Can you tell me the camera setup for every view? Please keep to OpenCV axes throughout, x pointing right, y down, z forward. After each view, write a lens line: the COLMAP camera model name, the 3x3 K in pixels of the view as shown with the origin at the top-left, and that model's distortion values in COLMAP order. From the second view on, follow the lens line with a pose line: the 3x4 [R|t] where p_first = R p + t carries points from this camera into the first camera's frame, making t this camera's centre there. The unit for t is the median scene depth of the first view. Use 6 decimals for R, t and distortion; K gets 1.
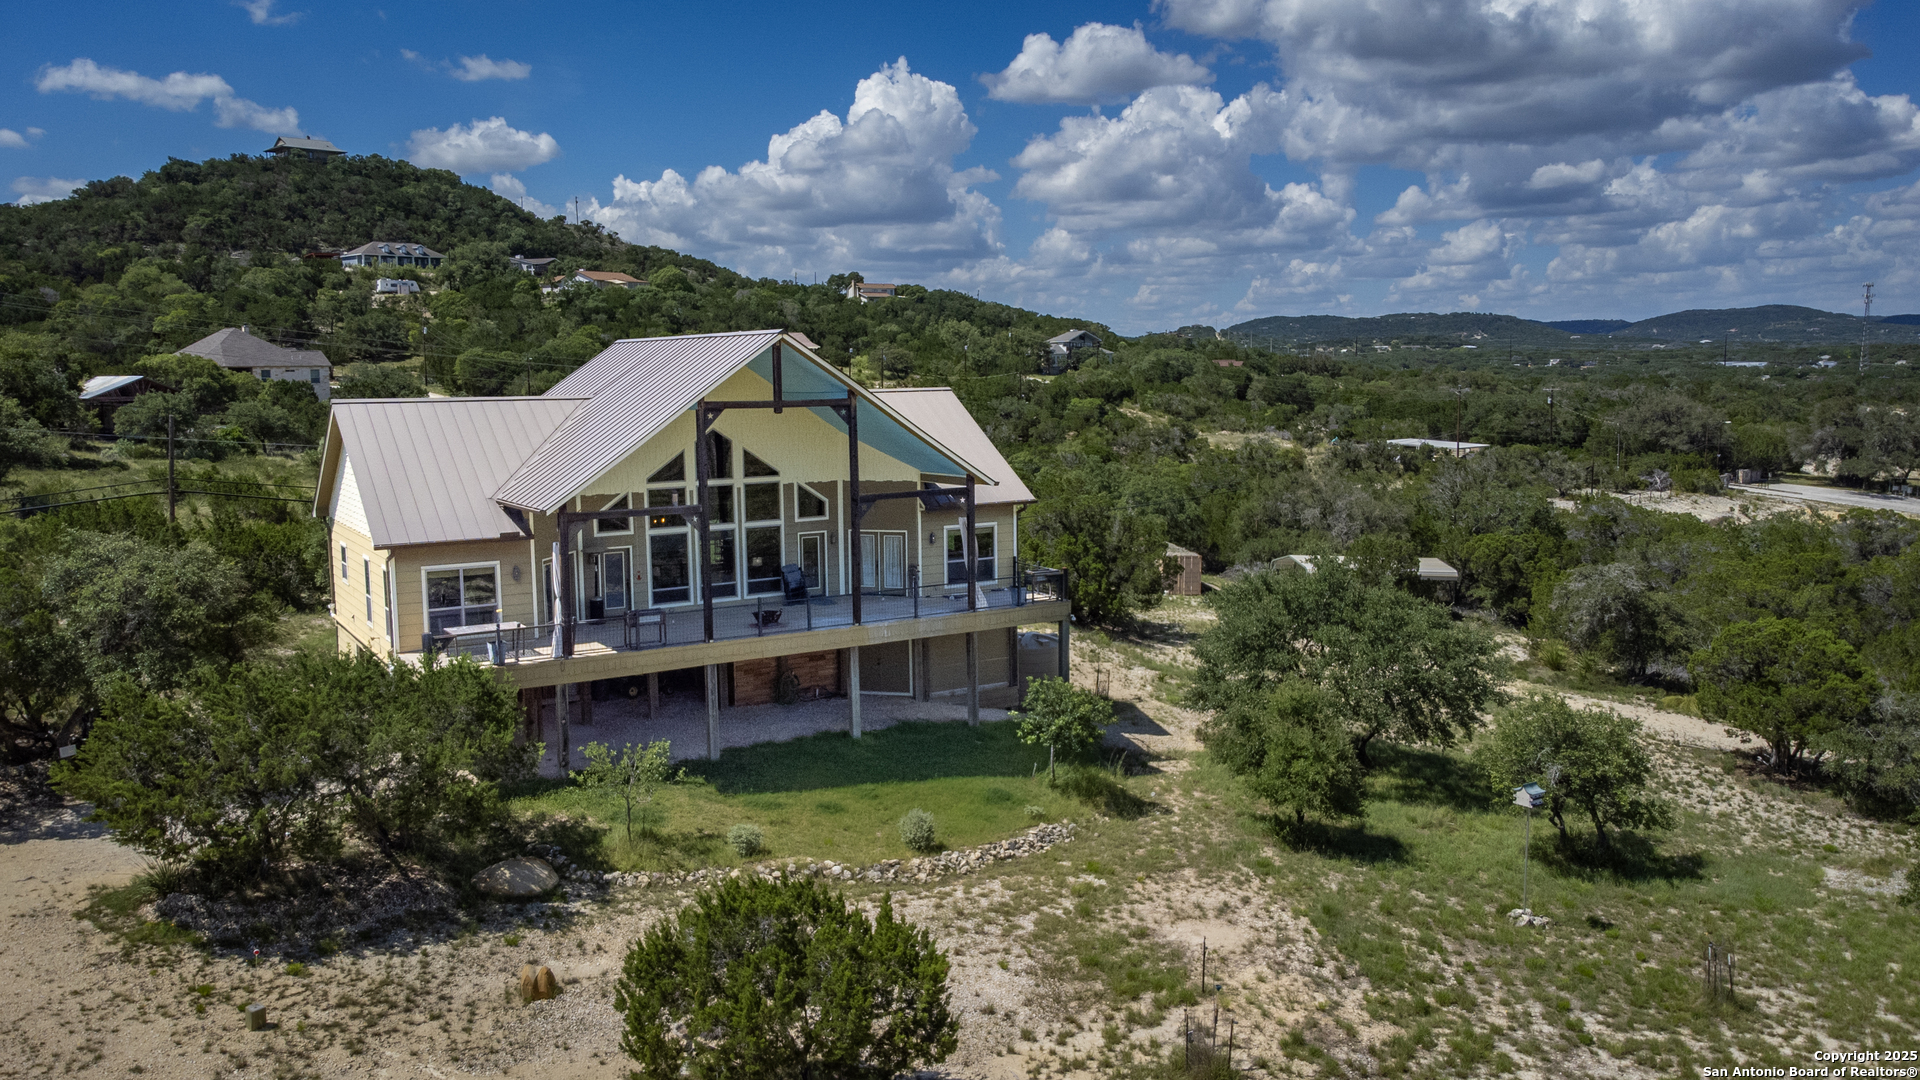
lens RADIAL K [[1476.5, 0, 939.6], [0, 1476.5, 541.3], [0, 0, 1]] dist [-0.002781, 0.094851]
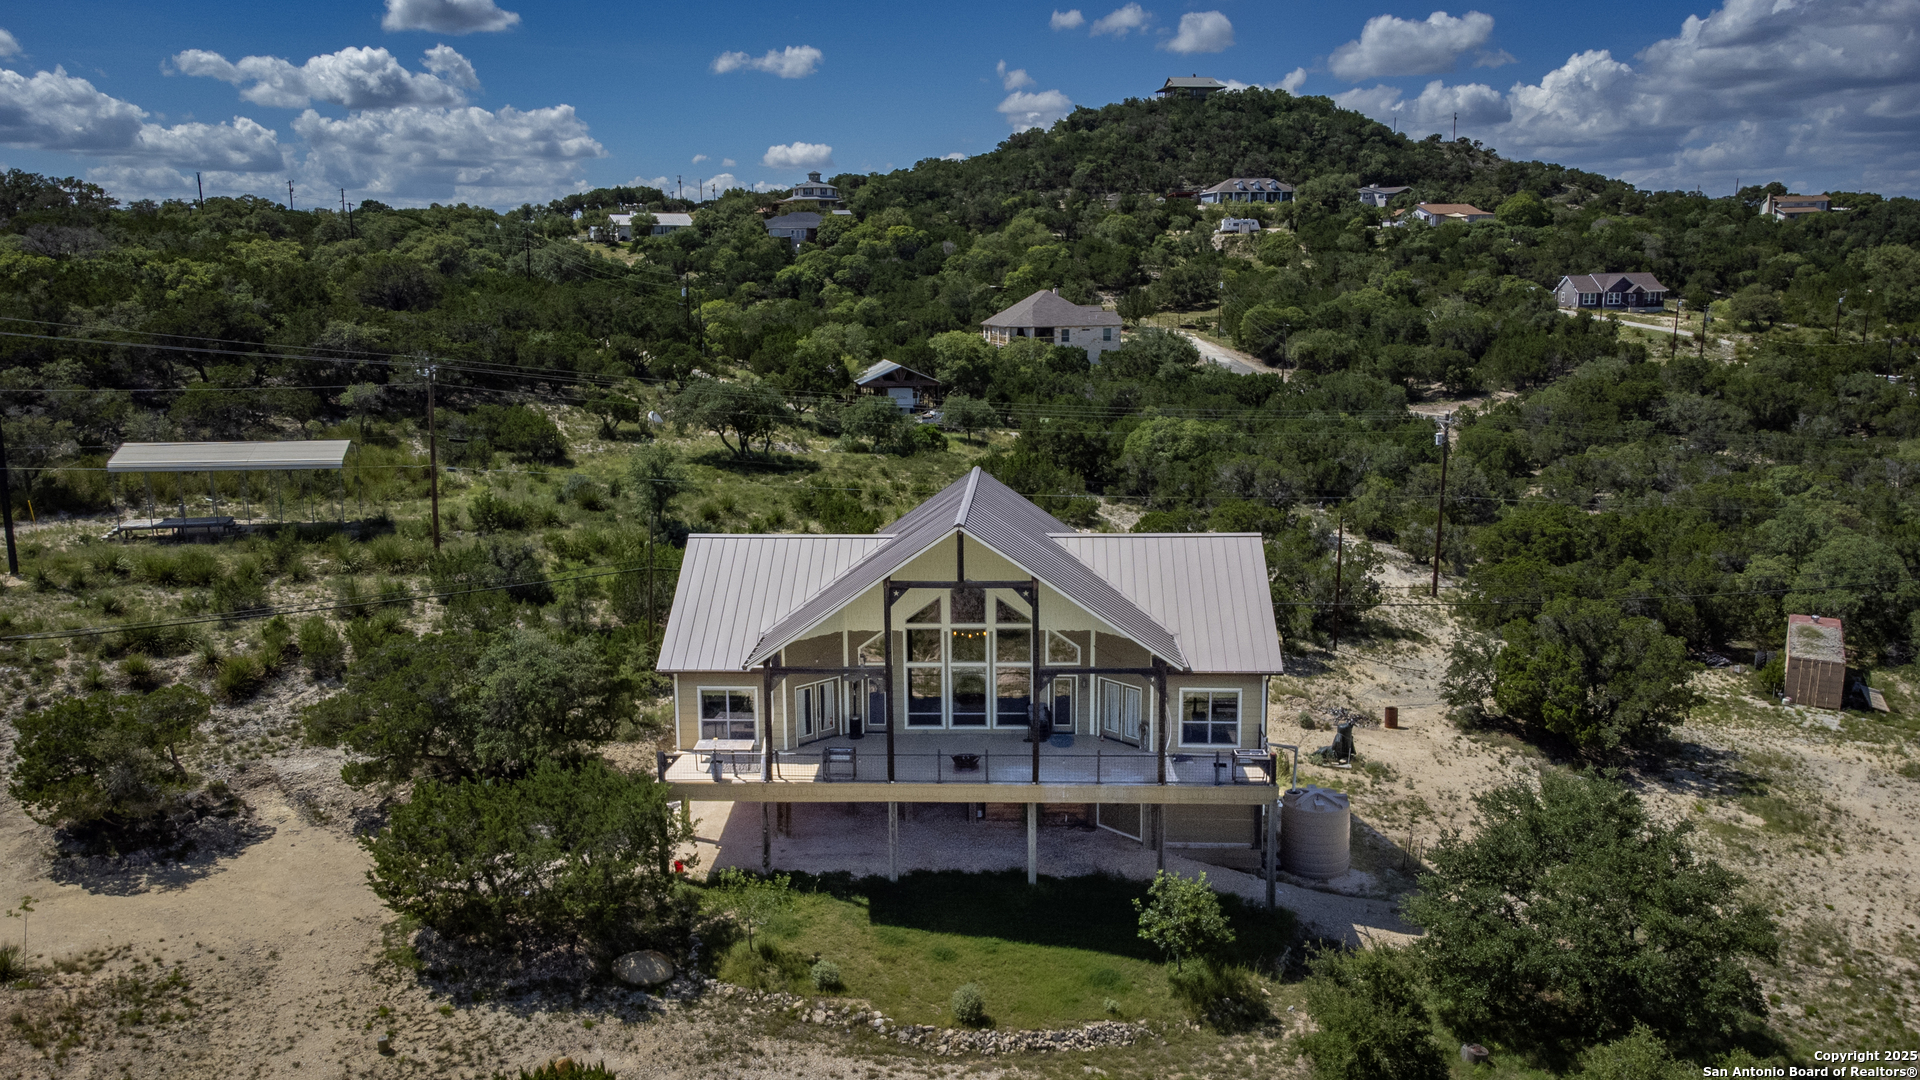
lens RADIAL K [[1476.5, 0, 939.6], [0, 1476.5, 541.3], [0, 0, 1]] dist [-0.002781, 0.094851]
pose [[0.834036, 0.100506, -0.542478, 0.406234], [-0.067391, 0.994463, 0.080636, -0.181228], [0.547579, -0.030695, 0.836191, 0.047058]]
